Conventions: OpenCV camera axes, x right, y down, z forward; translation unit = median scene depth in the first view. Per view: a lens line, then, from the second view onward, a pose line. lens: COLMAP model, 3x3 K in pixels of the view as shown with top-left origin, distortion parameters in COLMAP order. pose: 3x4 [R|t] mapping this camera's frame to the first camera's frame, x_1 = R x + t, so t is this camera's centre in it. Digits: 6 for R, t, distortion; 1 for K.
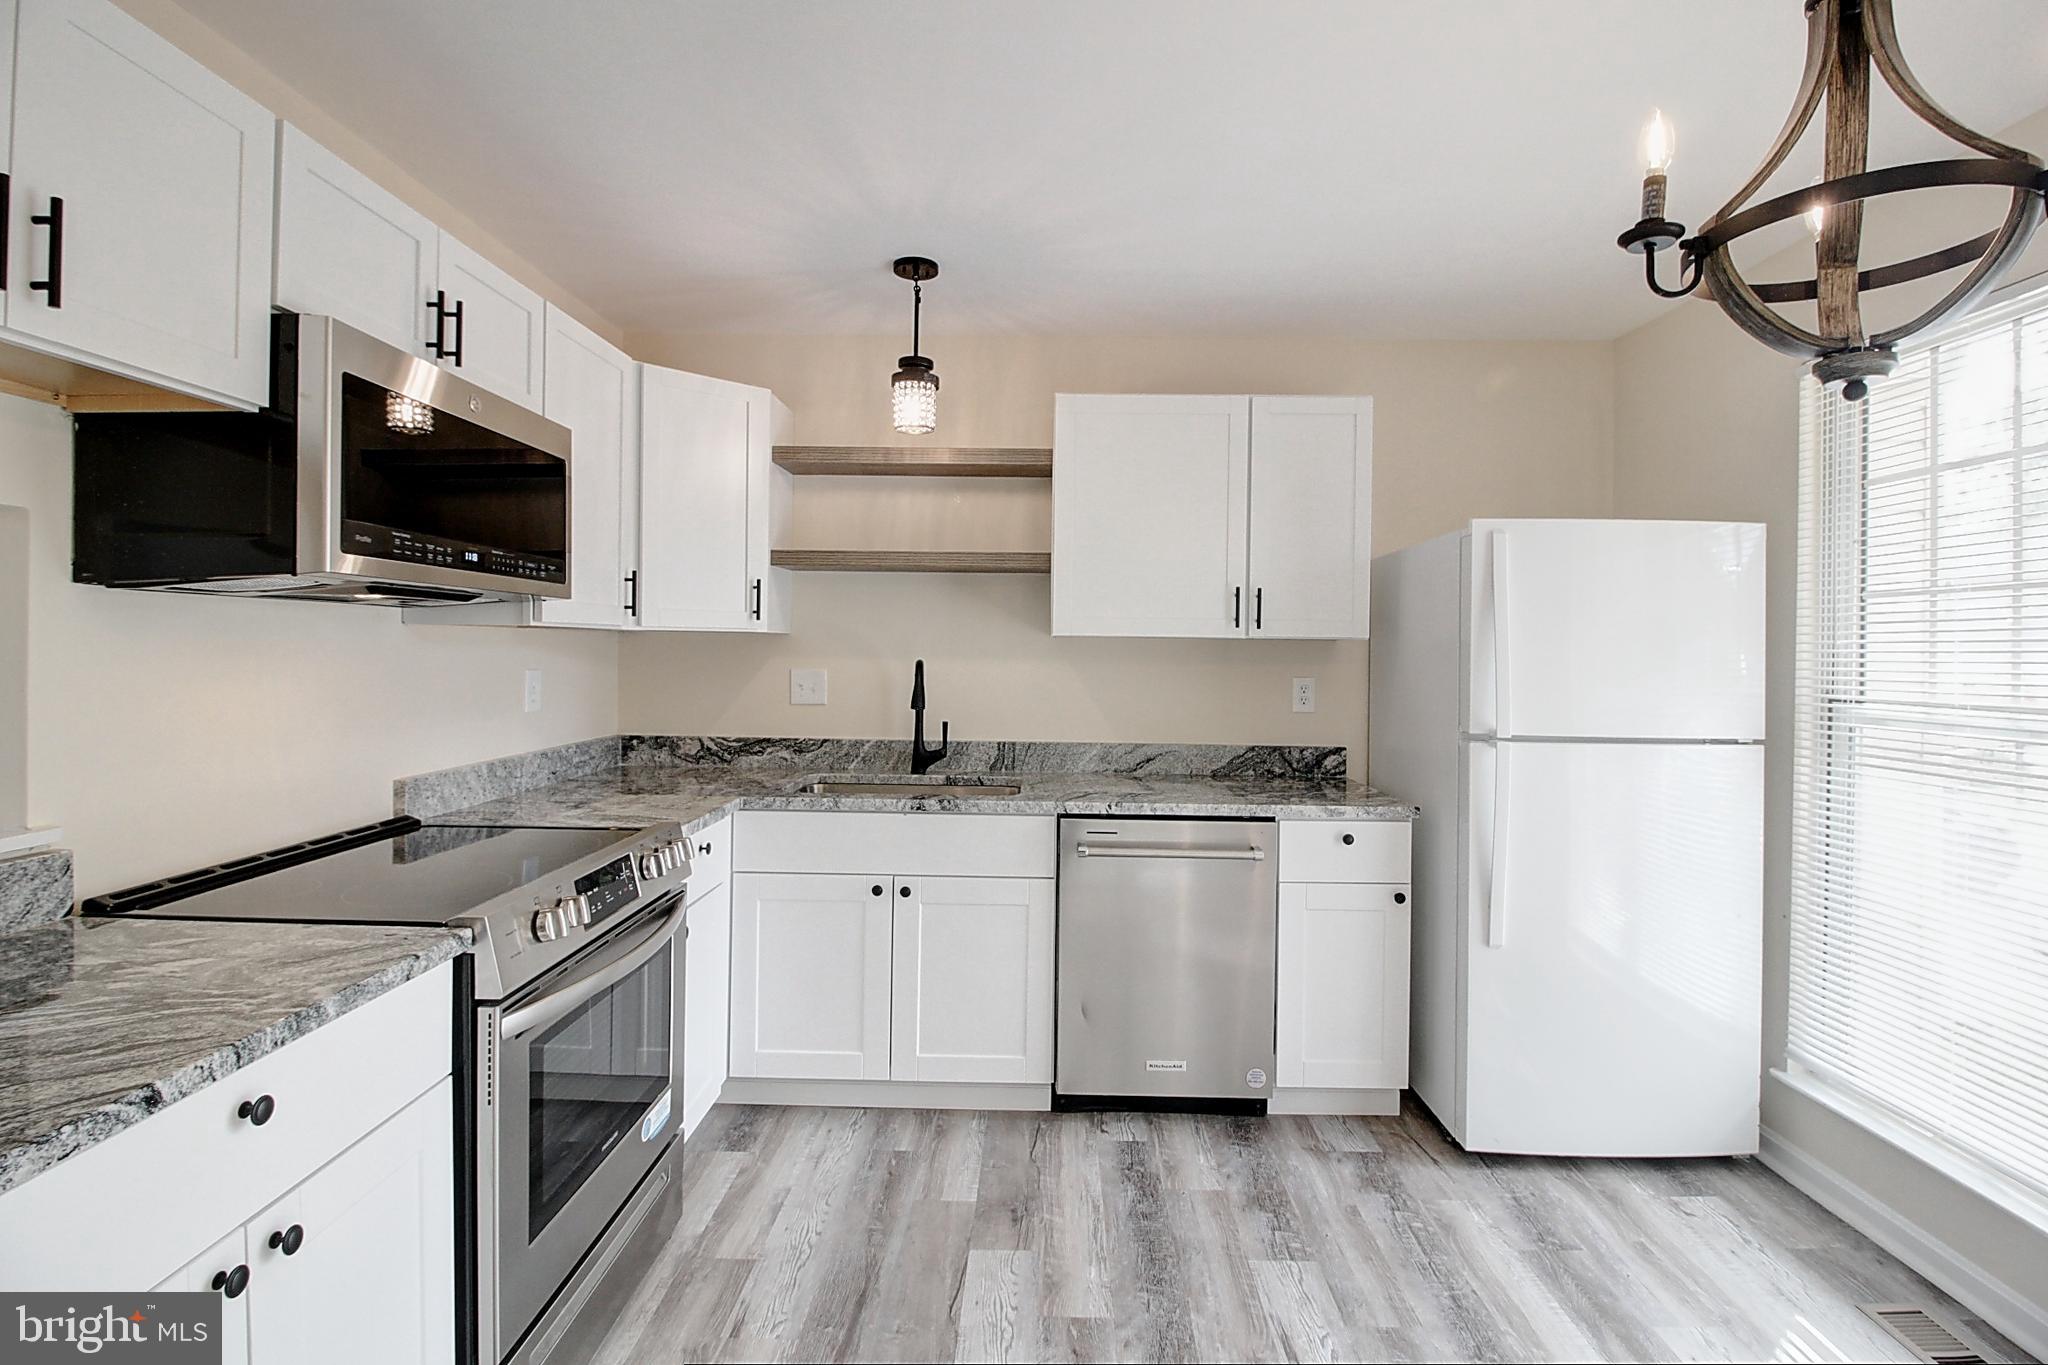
lens RADIAL K [[948.6, 0, 1027.6], [0, 948.6, 667.7], [0, 0, 1]] dist [-0.010281, -0.007543]
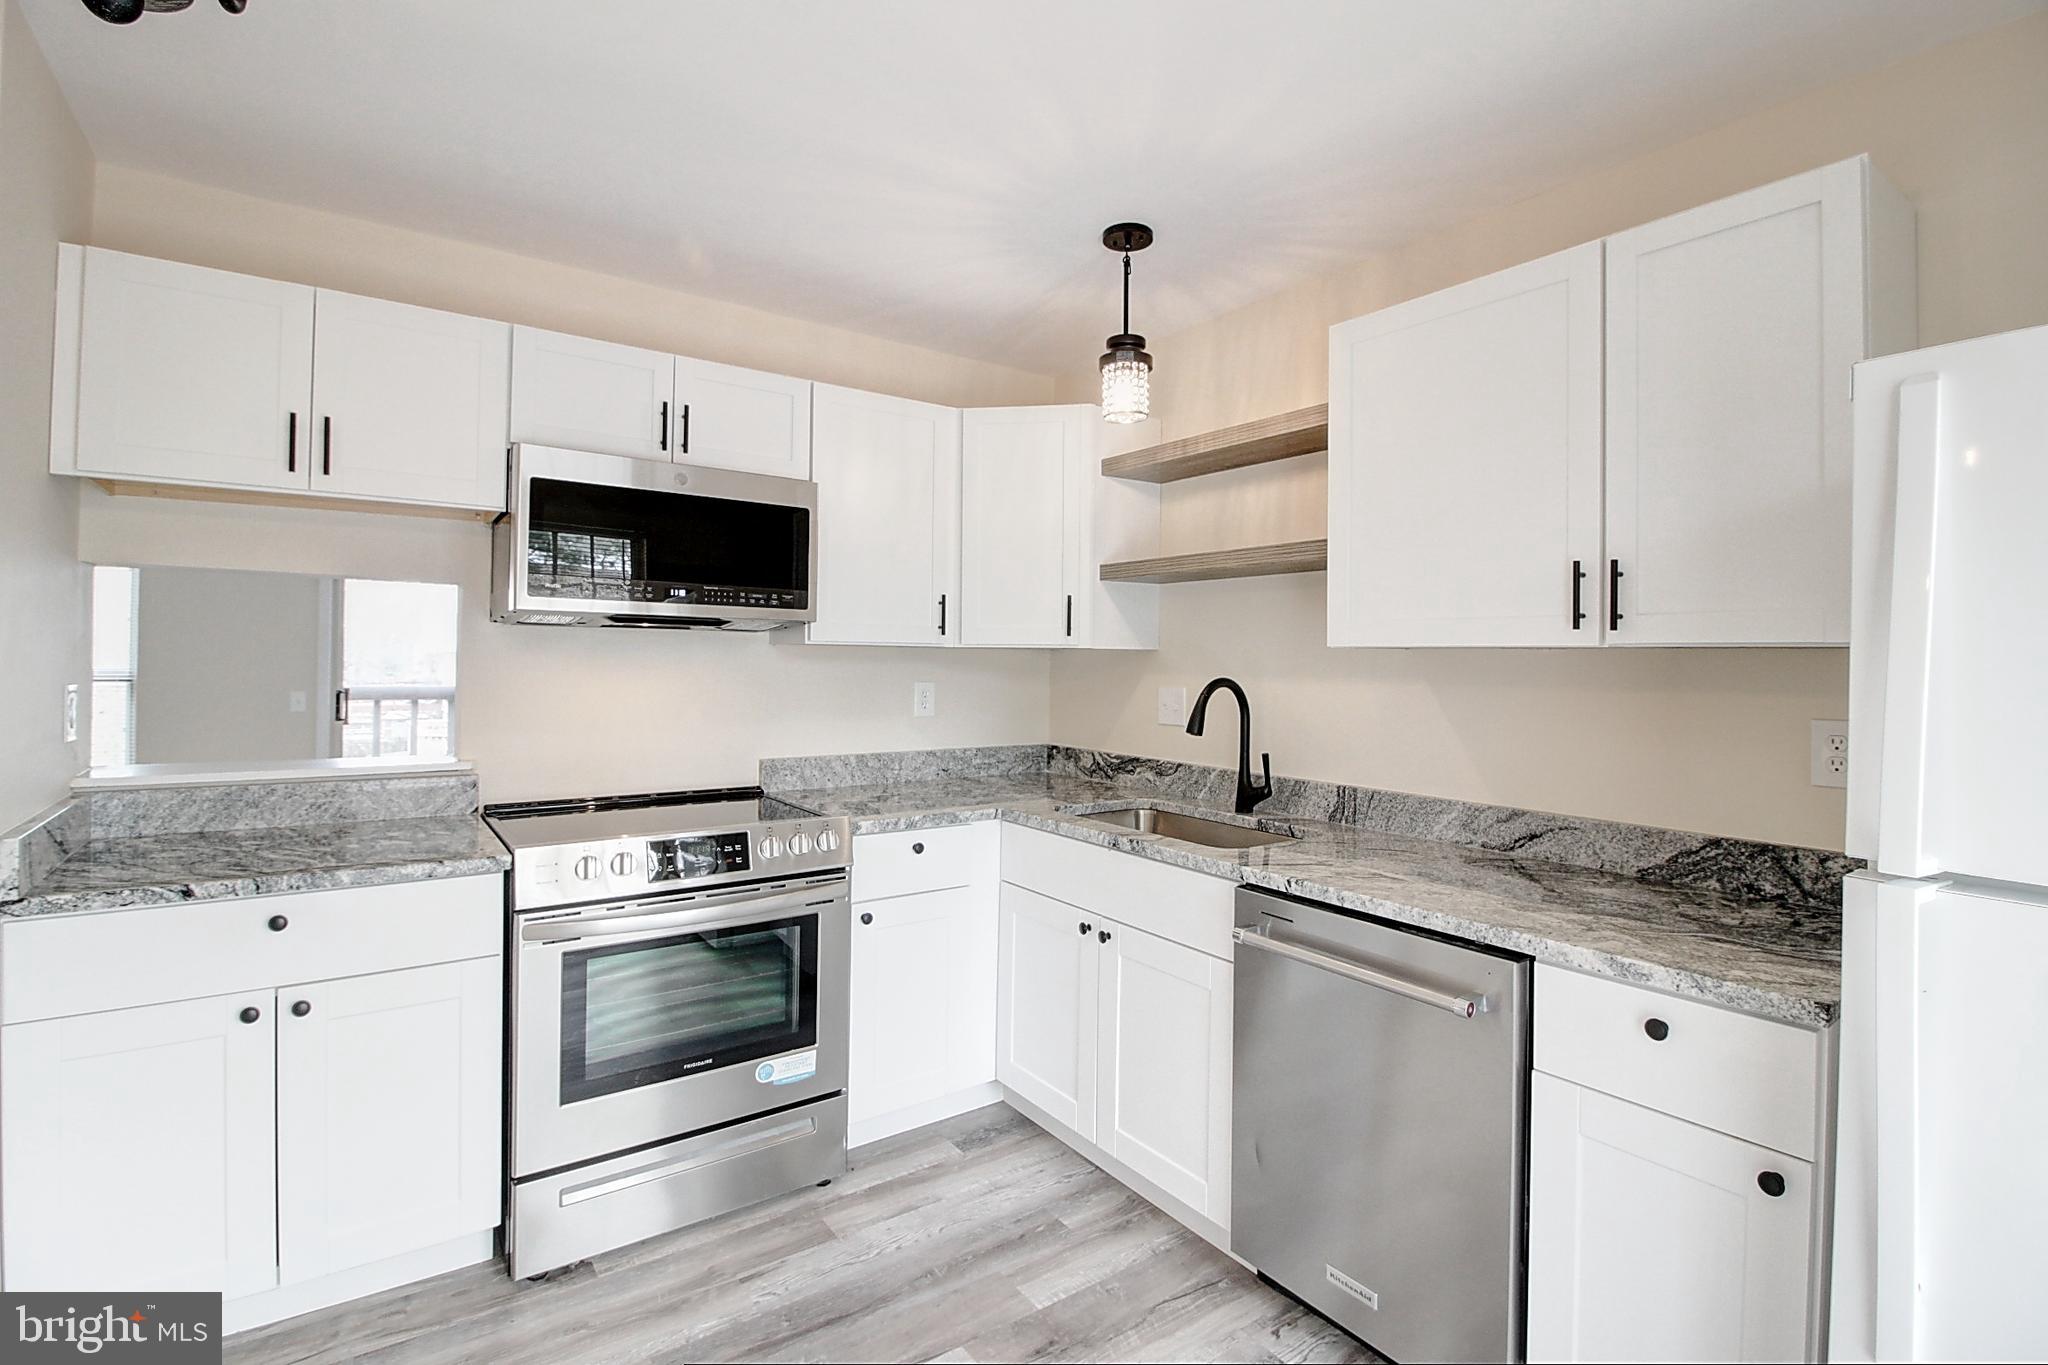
lens RADIAL K [[948.6, 0, 1041.6], [0, 948.6, 663.2], [0, 0, 1]] dist [-0.010281, -0.007543]
pose [[0.603918, -0.000377, -0.797047, 0.562231], [-0.023040, 0.999574, -0.017930, -0.003237], [0.796714, 0.029192, 0.603651, 0.422979]]
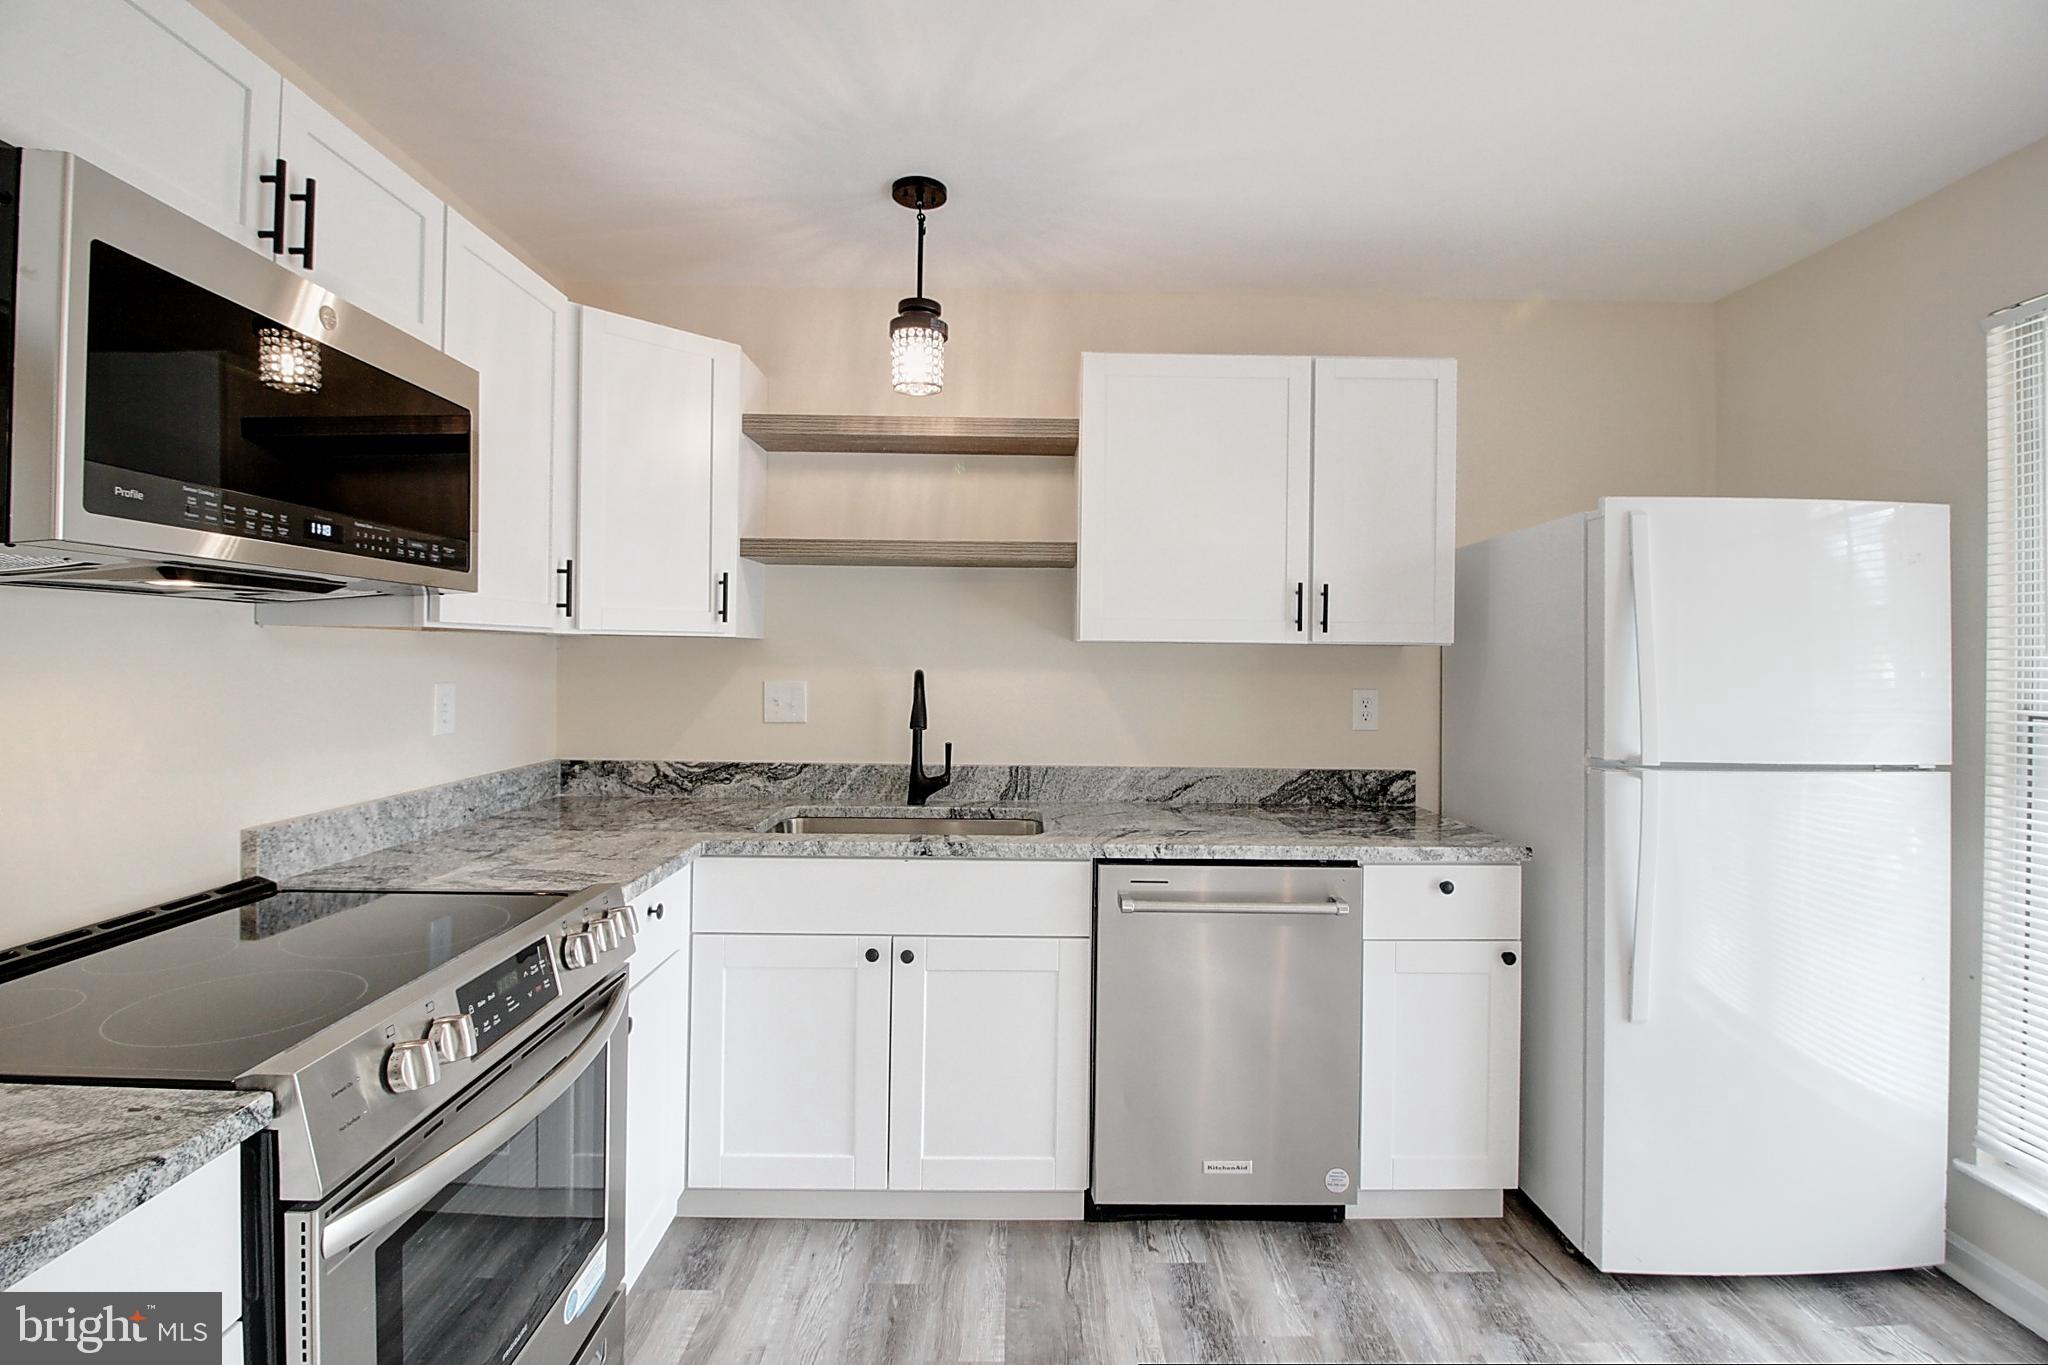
lens RADIAL K [[948.6, 0, 1026.3], [0, 948.6, 664.2], [0, 0, 1]] dist [-0.010281, -0.007543]
pose [[0.999593, -0.001324, 0.028506, -0.051670], [0.001661, 0.999929, -0.011806, -0.003874], [-0.028489, 0.011849, 0.999524, 0.191010]]
